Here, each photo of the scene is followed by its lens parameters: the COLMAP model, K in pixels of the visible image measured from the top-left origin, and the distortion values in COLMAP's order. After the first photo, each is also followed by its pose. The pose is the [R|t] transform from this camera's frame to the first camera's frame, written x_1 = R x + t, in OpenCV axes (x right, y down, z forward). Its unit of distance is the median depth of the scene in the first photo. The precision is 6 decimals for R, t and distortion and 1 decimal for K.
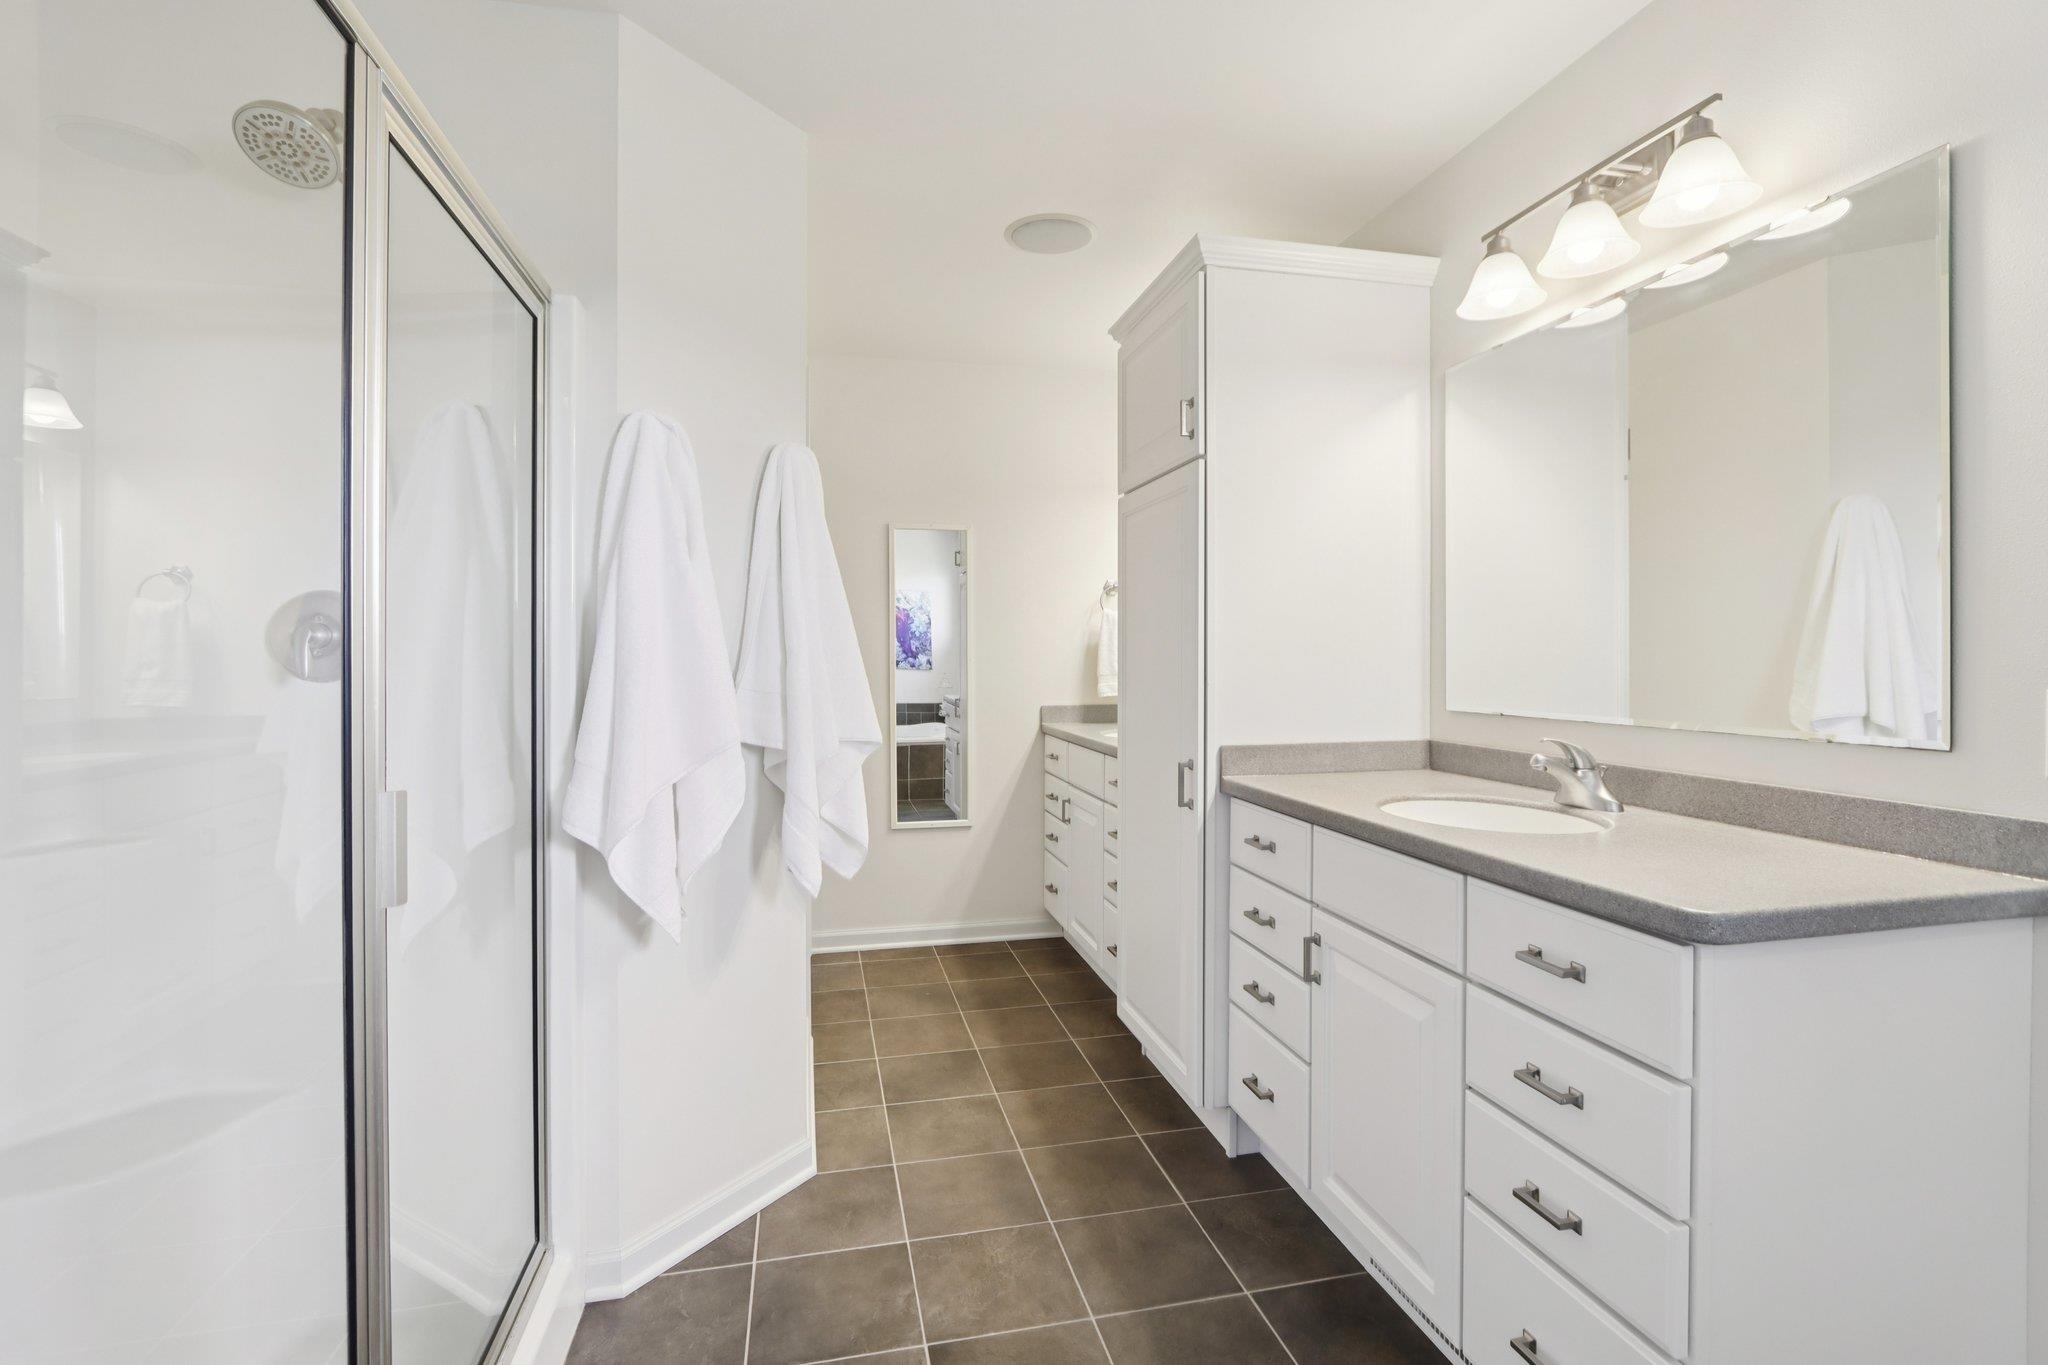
lens RADIAL K [[946.3, 0, 1016.4], [0, 946.3, 669.3], [0, 0, 1]] dist [-0.015080, 0.002045]
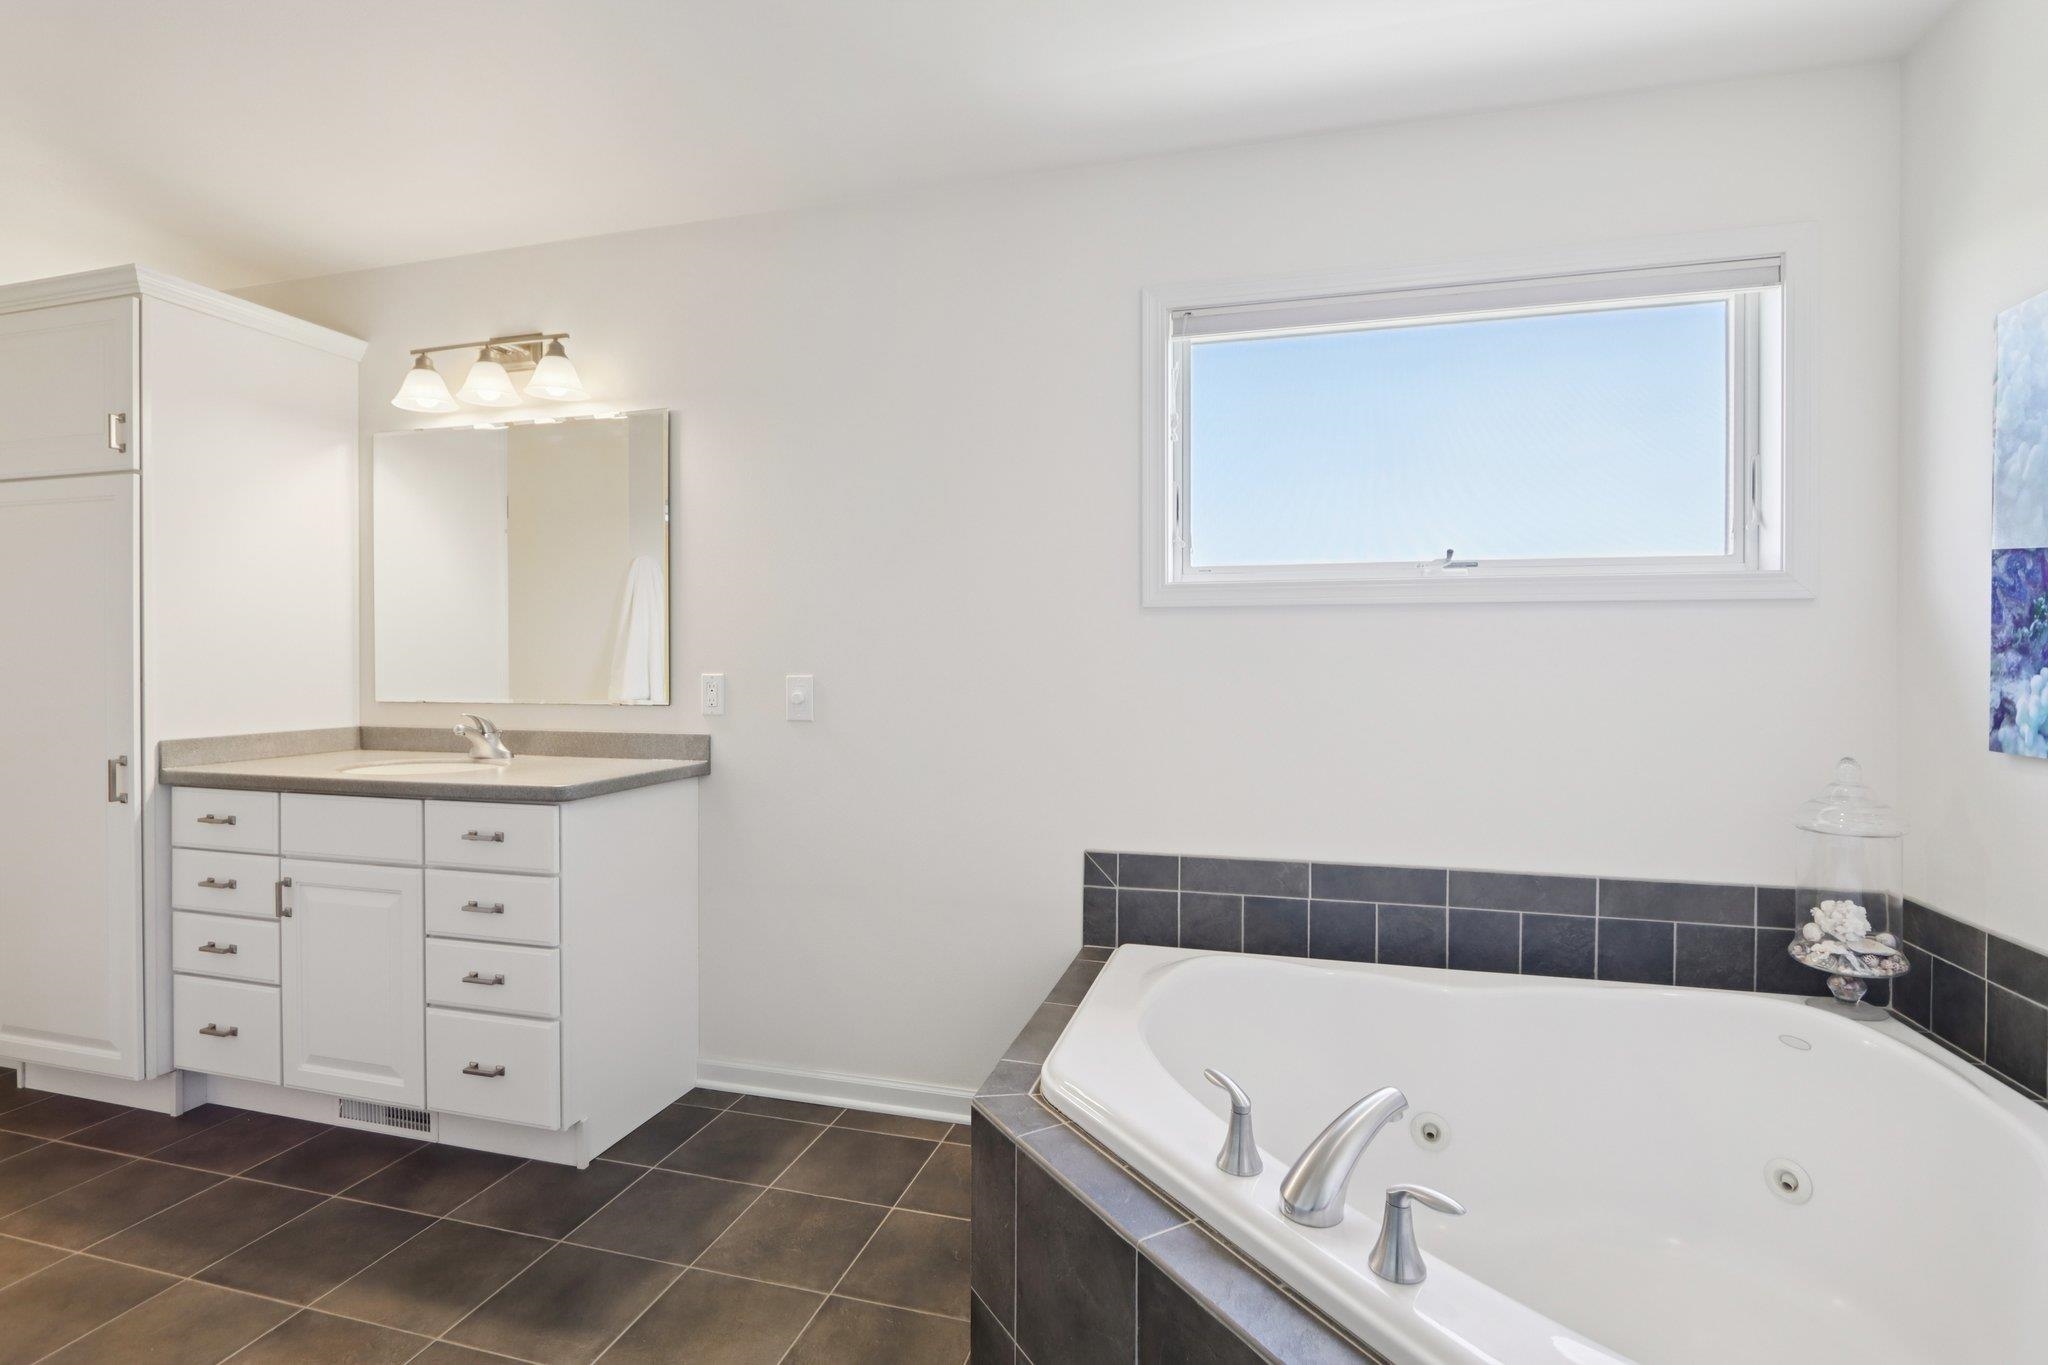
lens RADIAL K [[946.3, 0, 1020.7], [0, 946.3, 664.5], [0, 0, 1]] dist [-0.015080, 0.002045]
pose [[0.458337, -0.001245, 0.888777, -0.304869], [0.009904, 0.999944, -0.003707, 0.007953], [-0.888723, 0.010501, 0.458324, -0.397316]]
